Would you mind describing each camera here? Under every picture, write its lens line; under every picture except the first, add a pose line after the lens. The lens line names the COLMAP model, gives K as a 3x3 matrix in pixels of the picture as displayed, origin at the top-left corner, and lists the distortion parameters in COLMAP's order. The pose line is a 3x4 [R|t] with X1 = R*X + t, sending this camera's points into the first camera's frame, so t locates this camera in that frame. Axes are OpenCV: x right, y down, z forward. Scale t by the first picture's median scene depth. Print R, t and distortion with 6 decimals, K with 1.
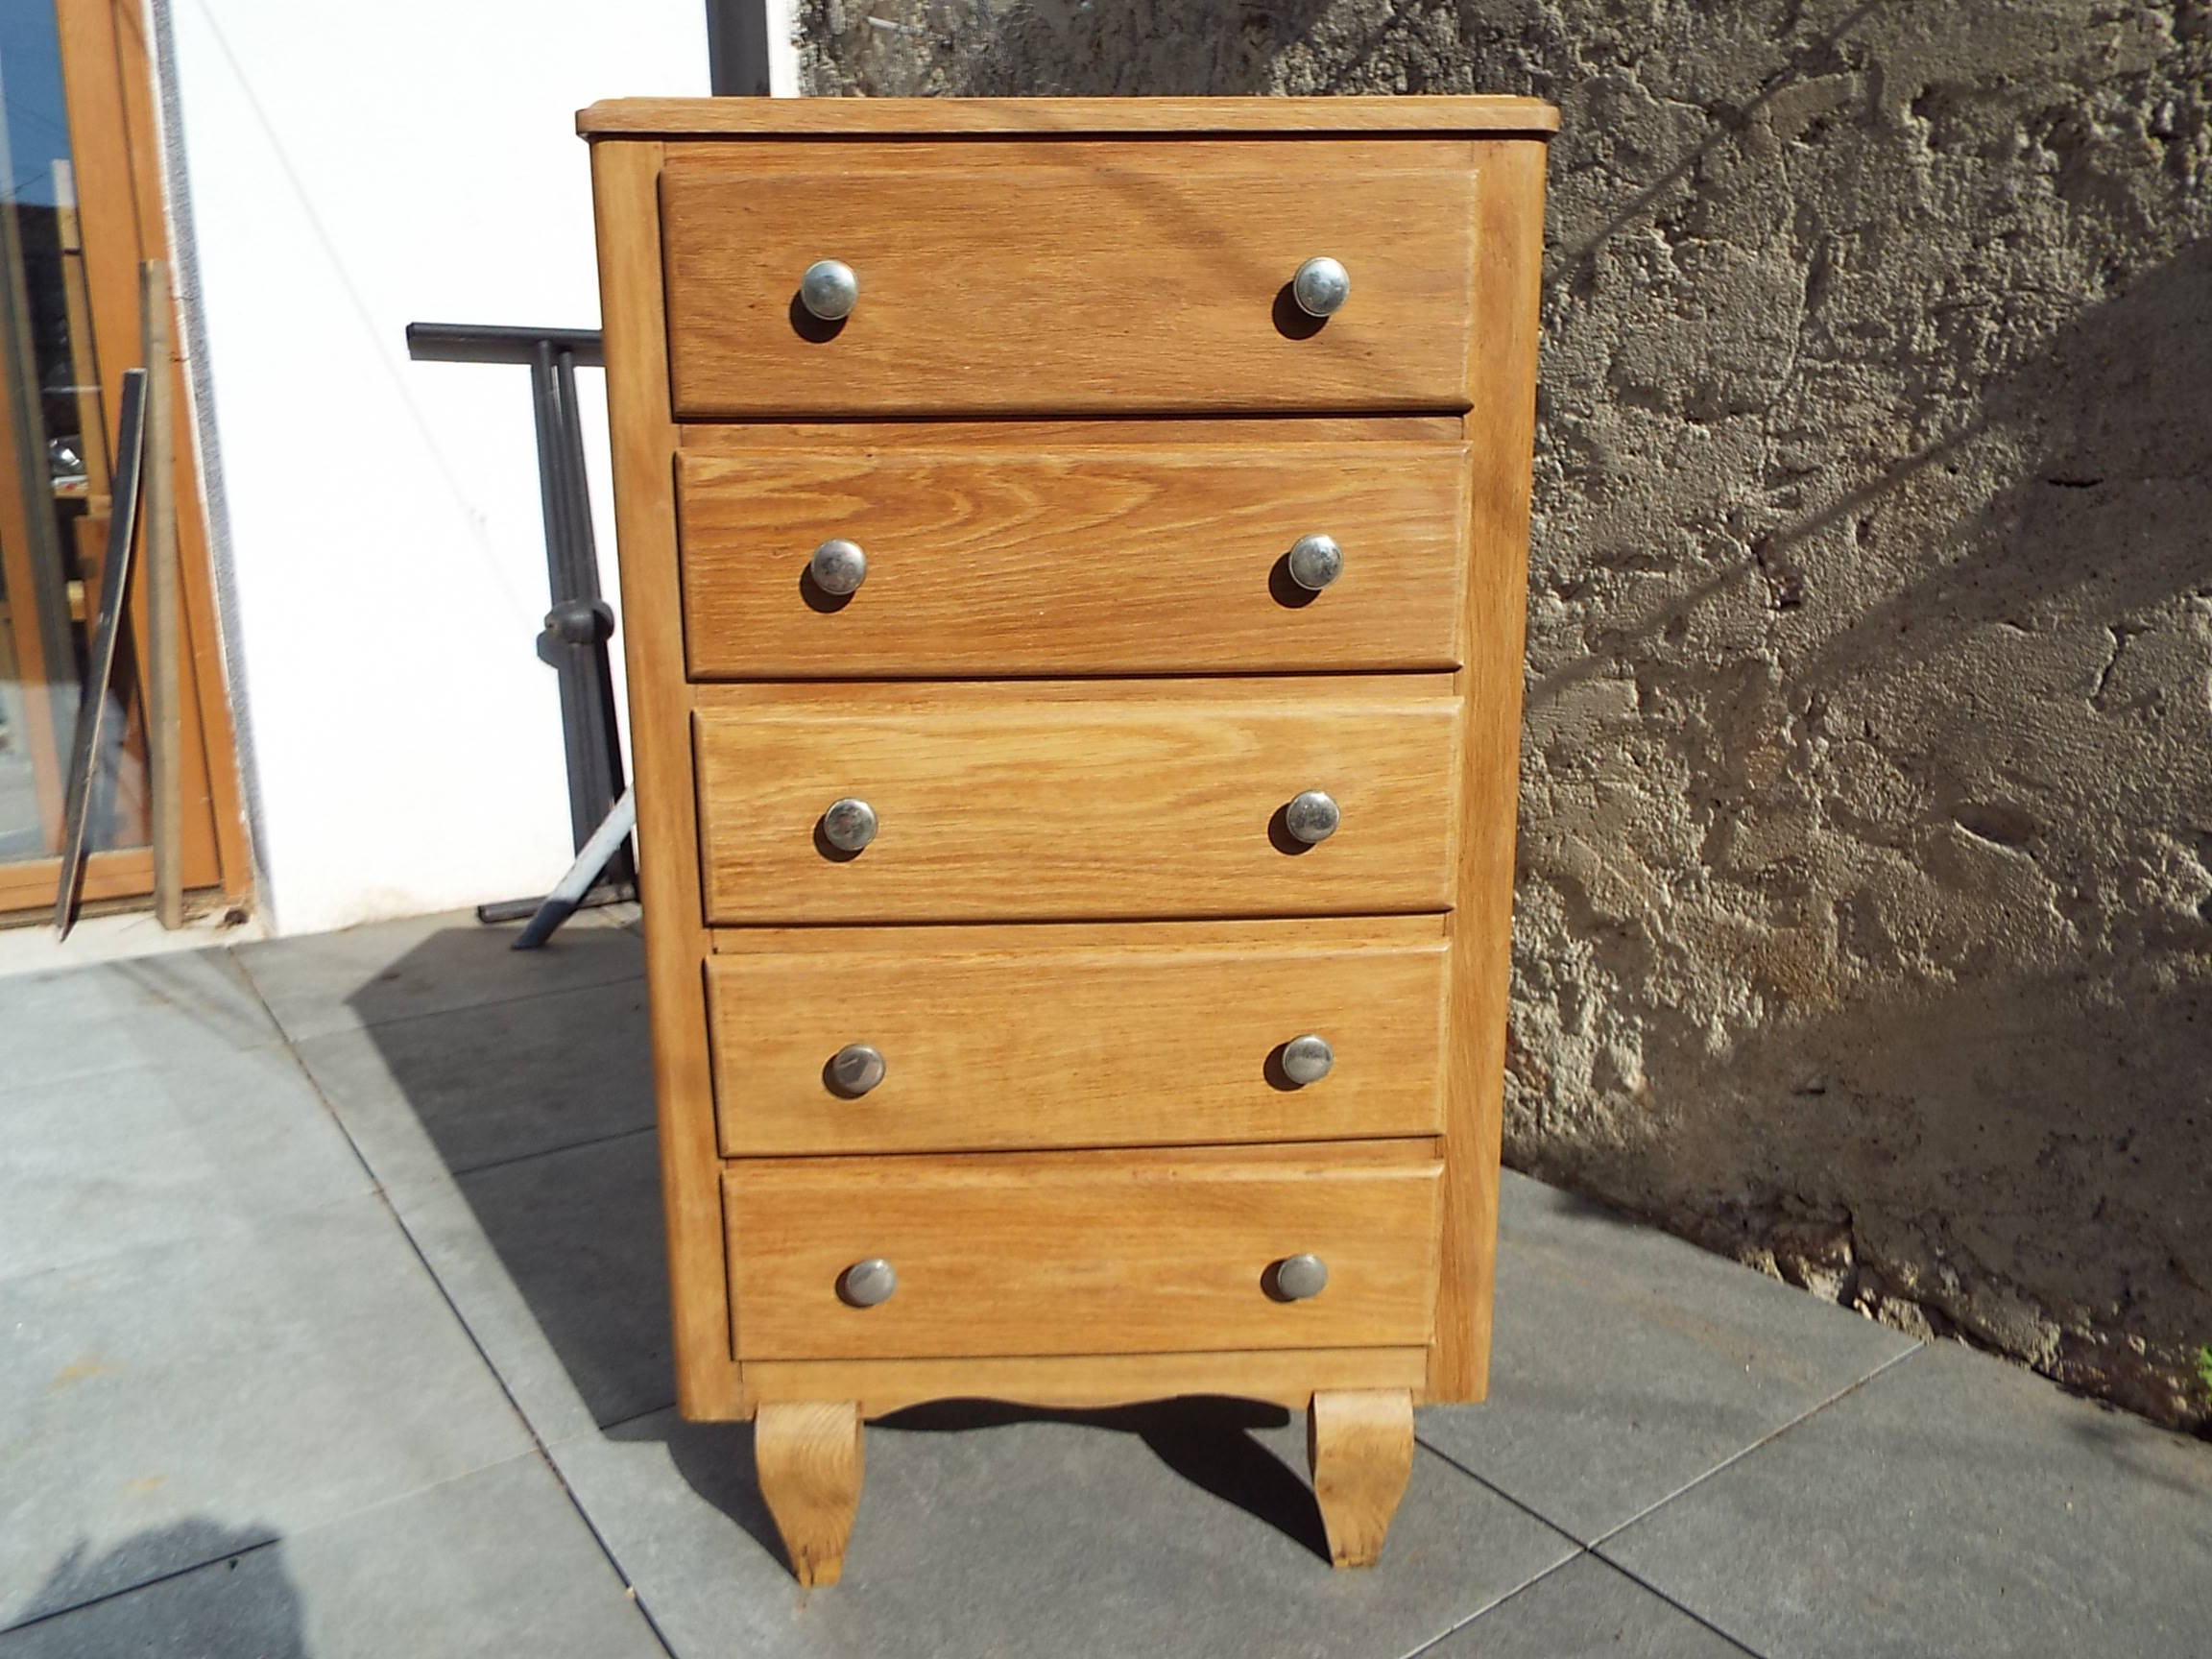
lens RADIAL K [[1698.1, 0, 1106.0], [0, 1698.1, 829.5], [0, 0, 1]] dist [0.093470, -0.071595]
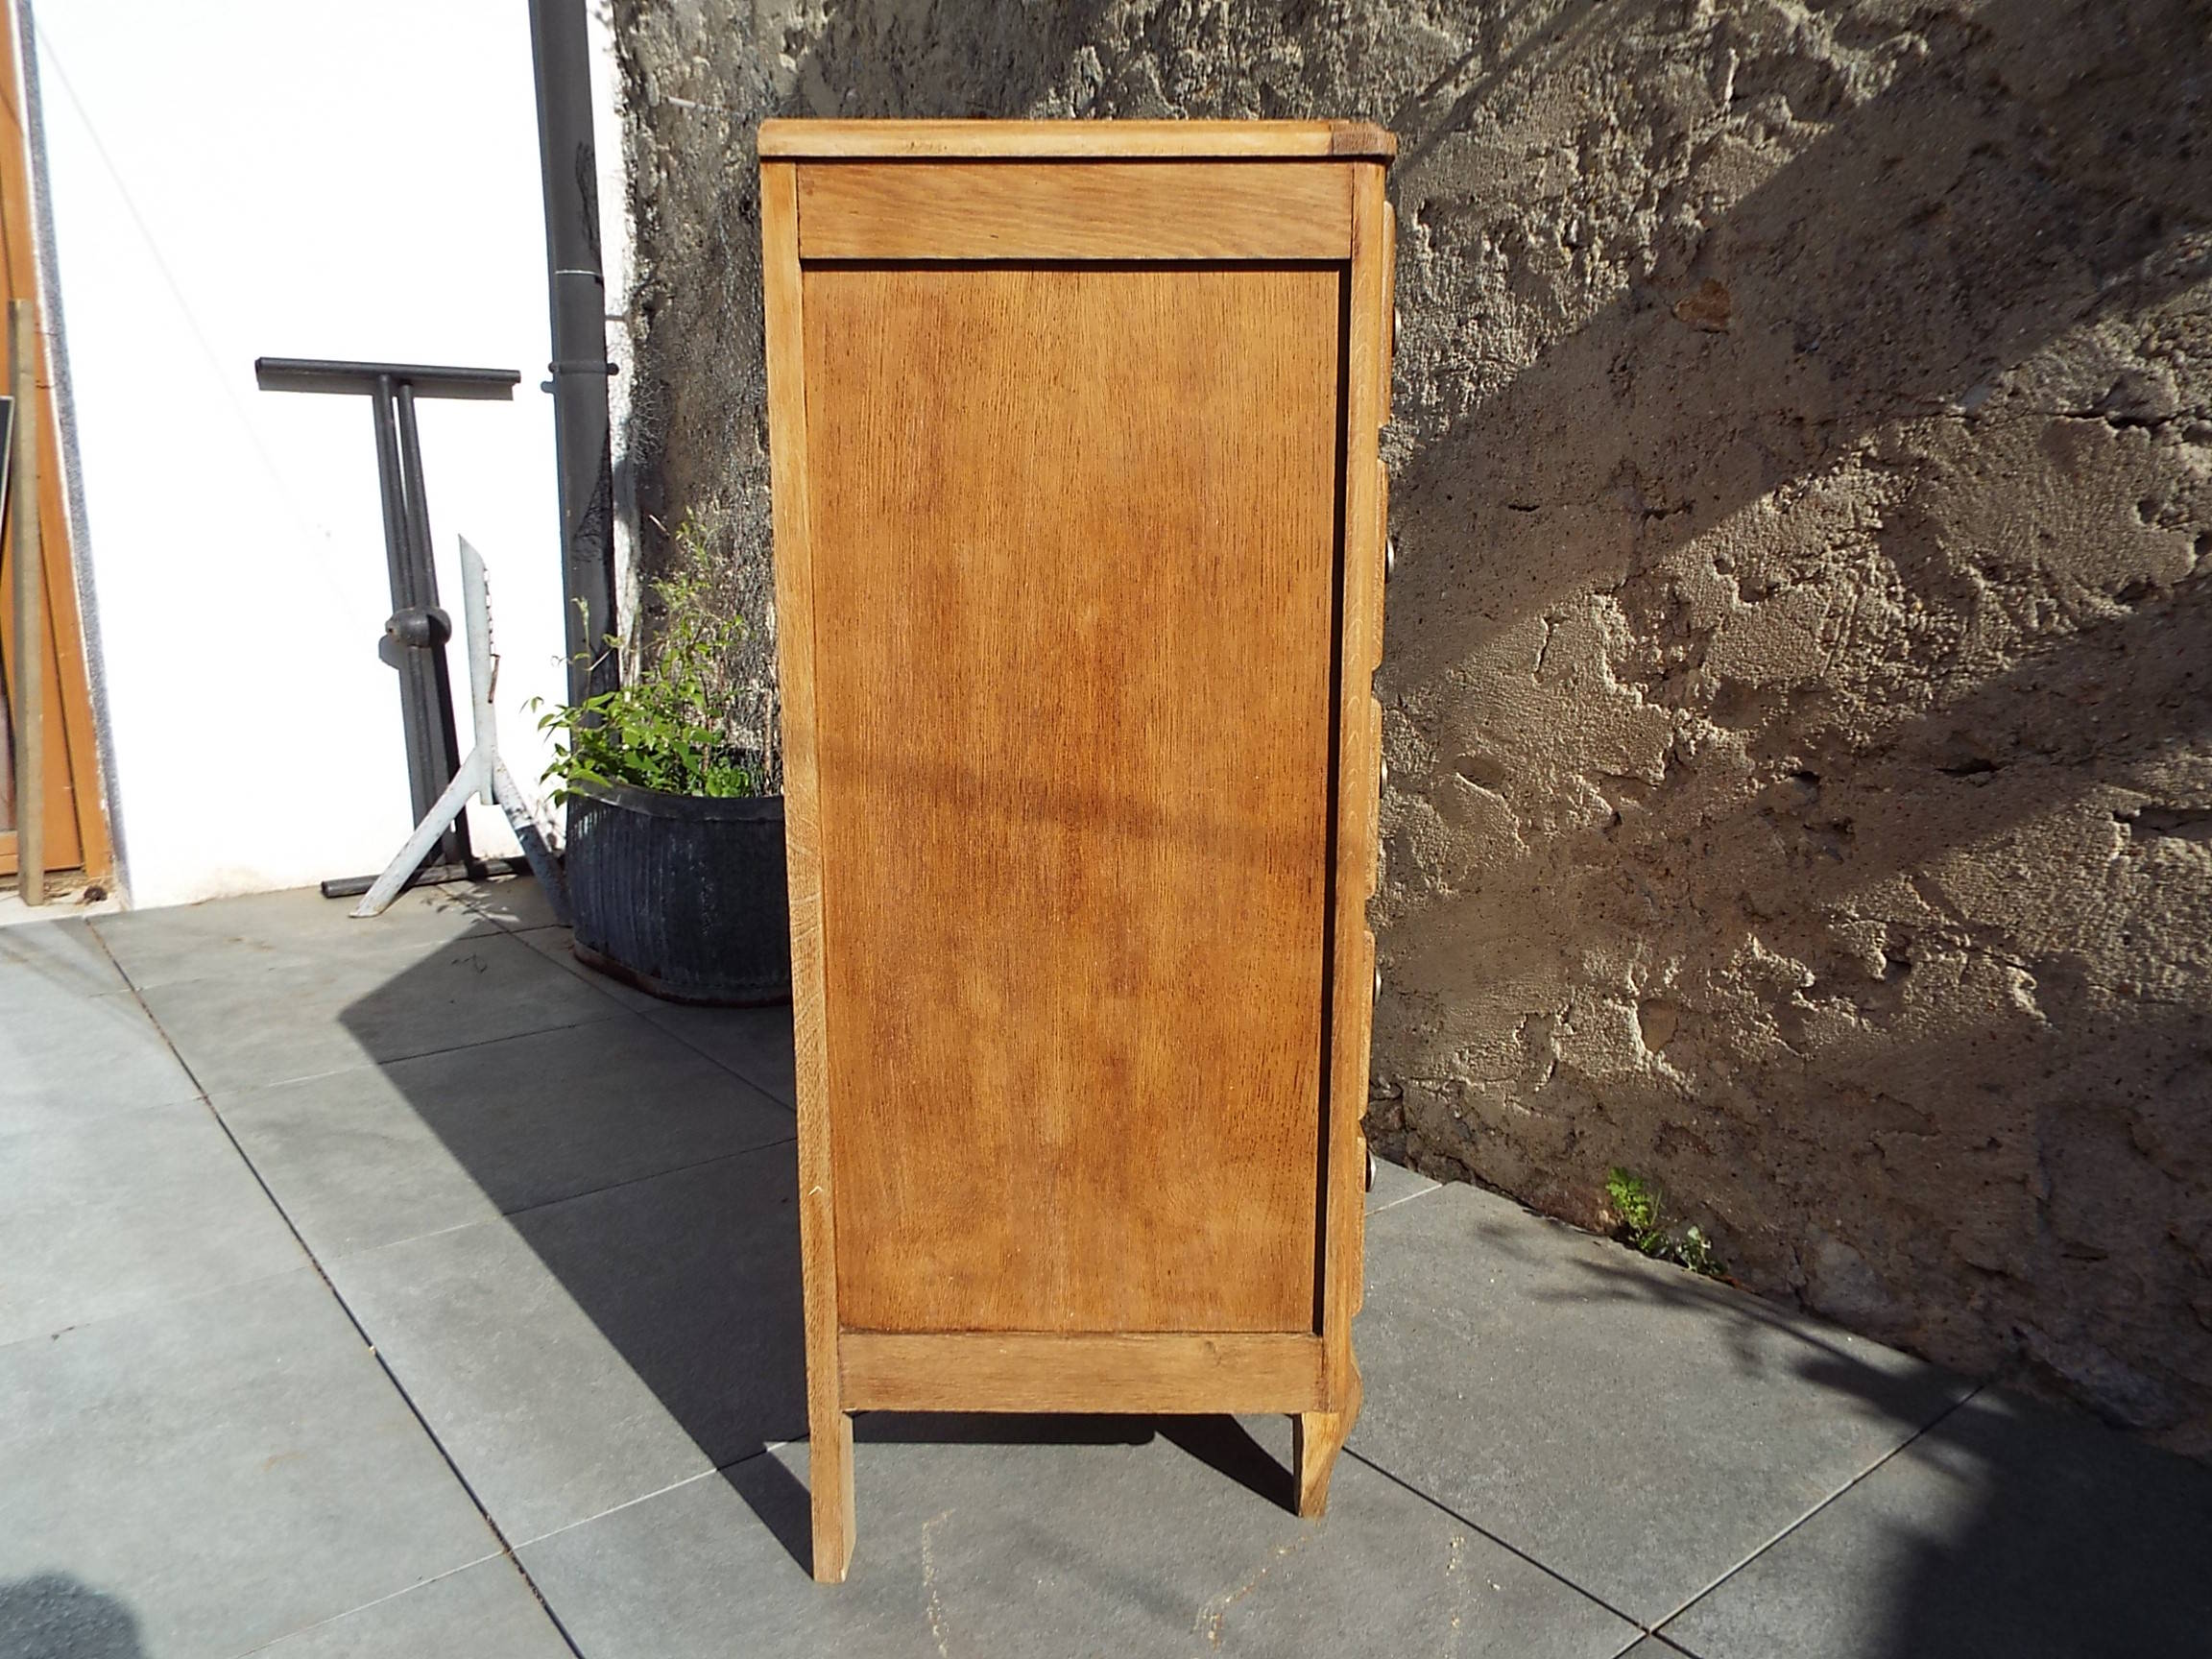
lens RADIAL K [[1721.9, 0, 1066.0], [0, 1721.9, 821.2], [0, 0, 1]] dist [0.066694, -0.001252]
pose [[0.999624, 0.001909, 0.027355, 0.169654], [-0.001266, 0.999723, -0.023512, 0.063037], [-0.027393, 0.023469, 0.999349, -0.269210]]
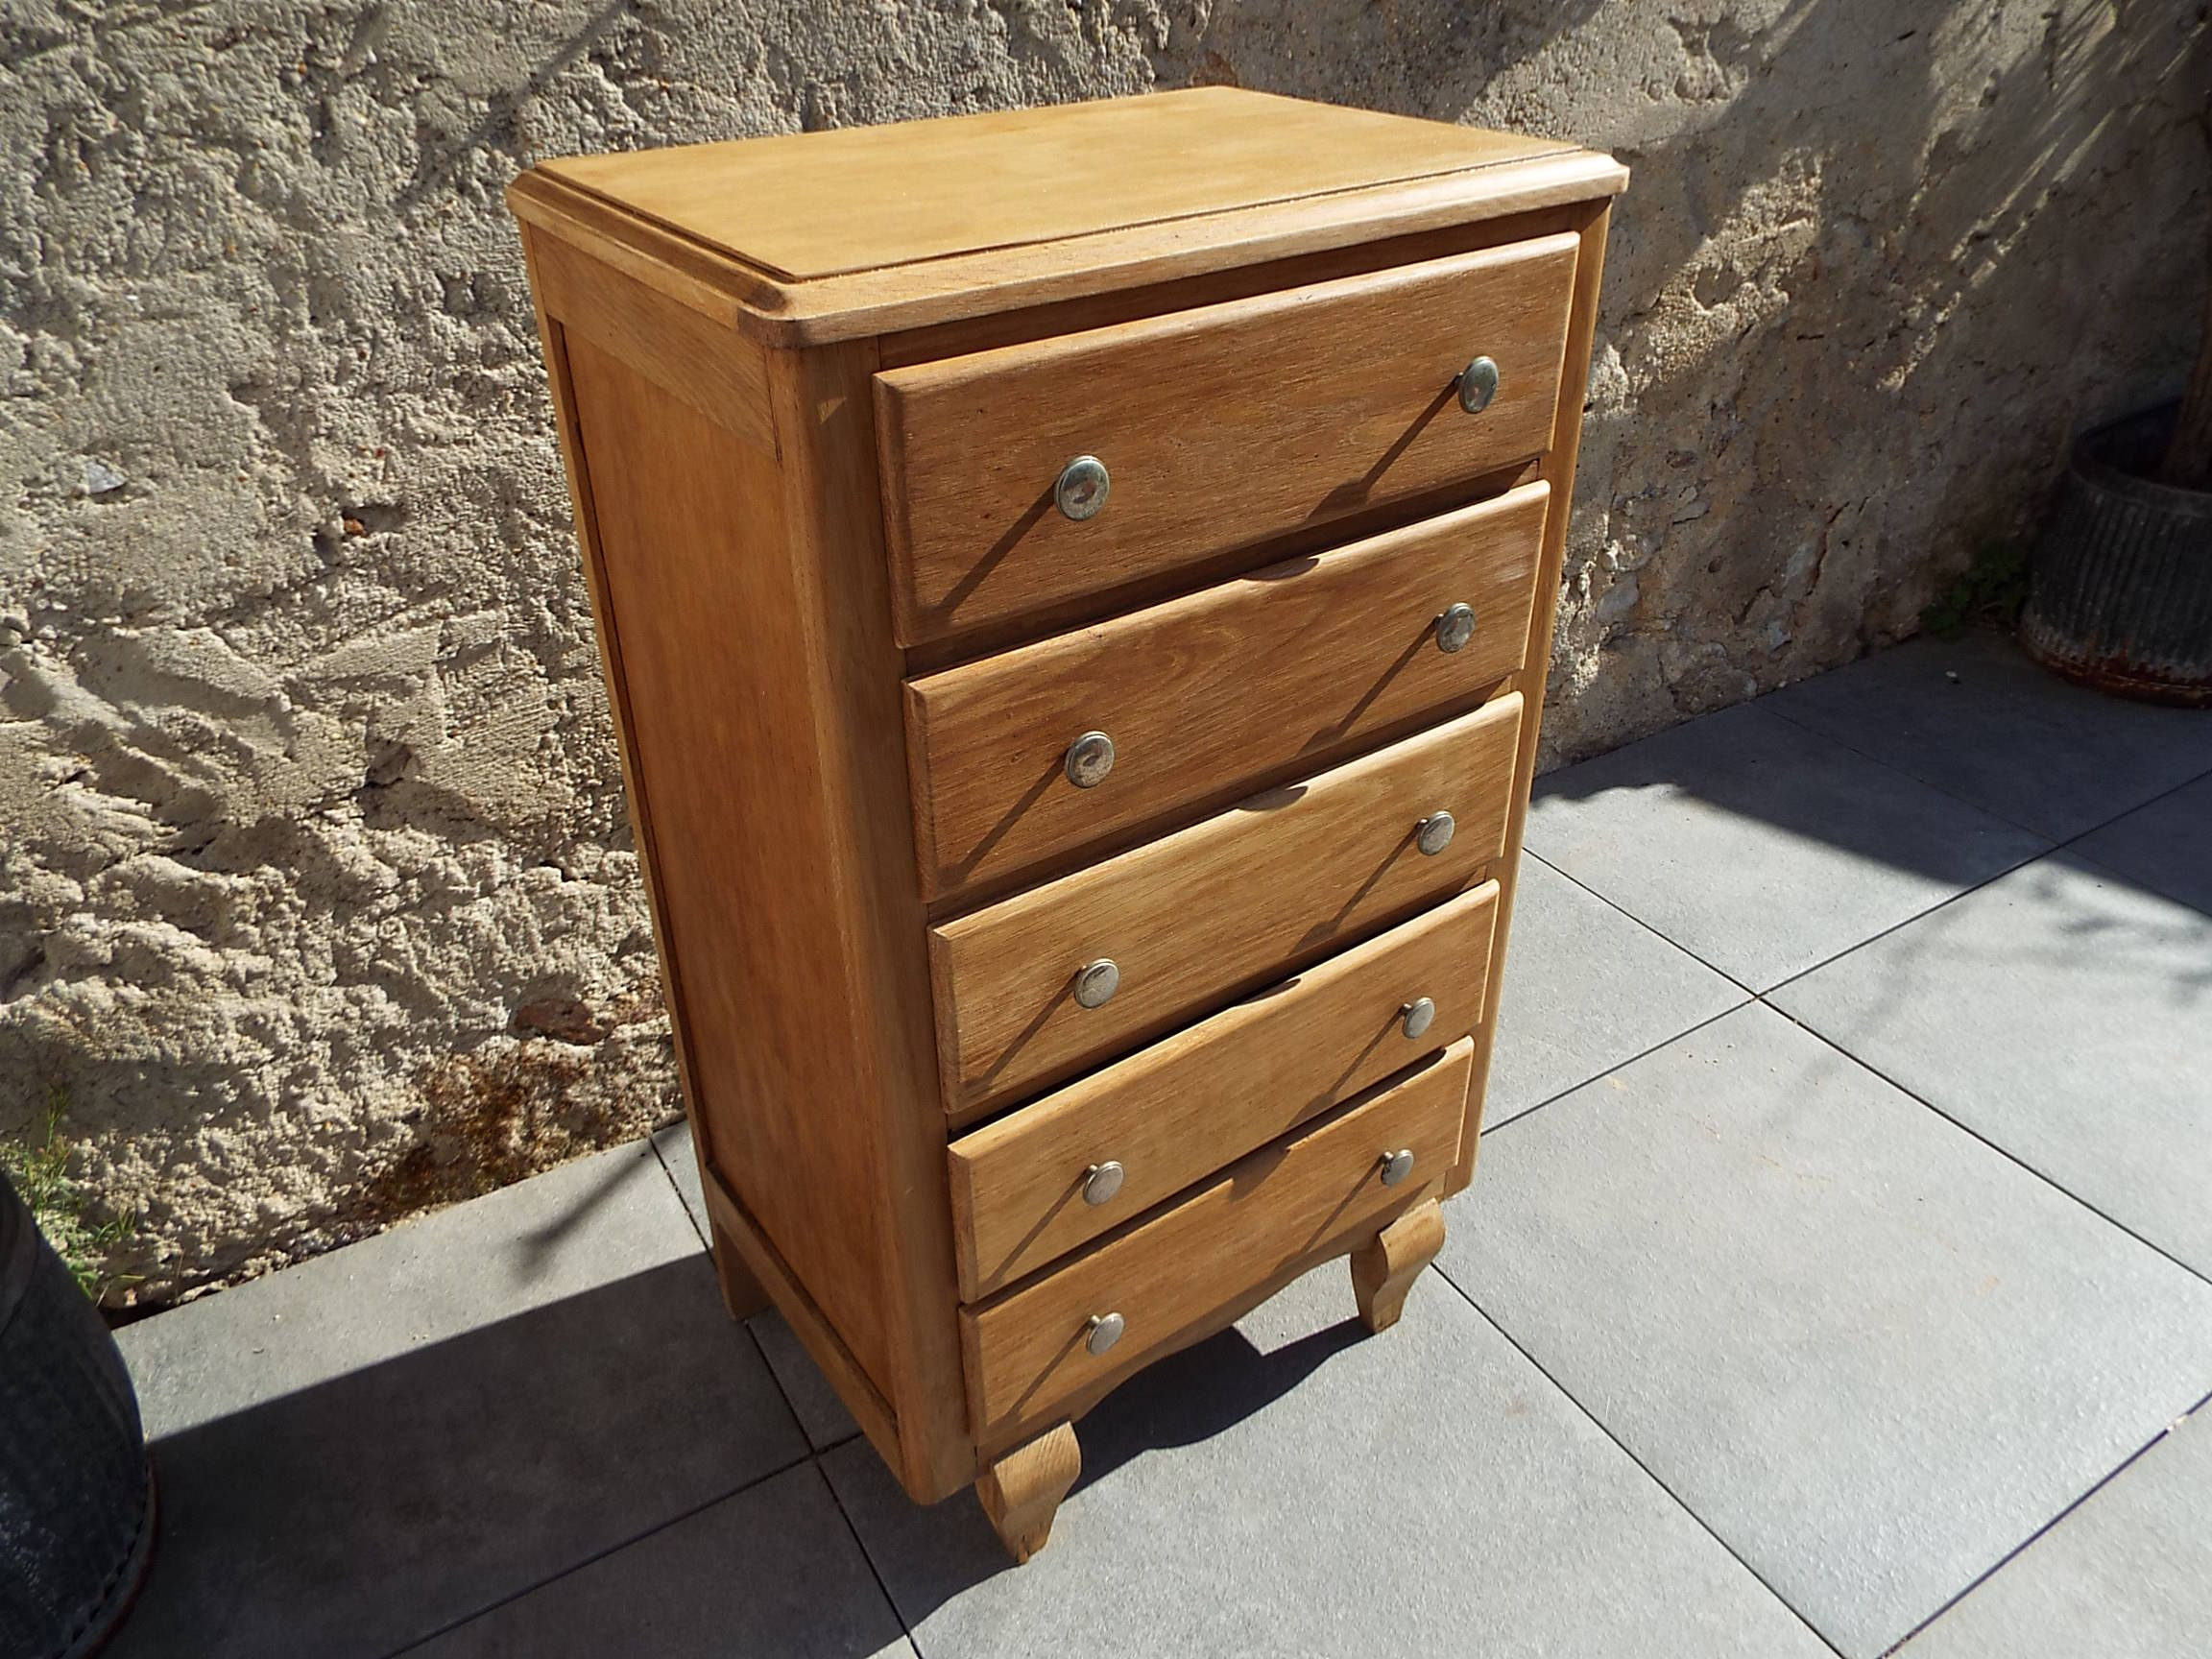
lens RADIAL K [[1698.1, 0, 1106.0], [0, 1698.1, 829.5], [0, 0, 1]] dist [0.093470, -0.071595]
pose [[0.039470, -0.515254, 0.856128, -0.630597], [0.213071, 0.841430, 0.496585, -0.457186], [-0.976239, 0.162816, 0.142997, 0.814442]]
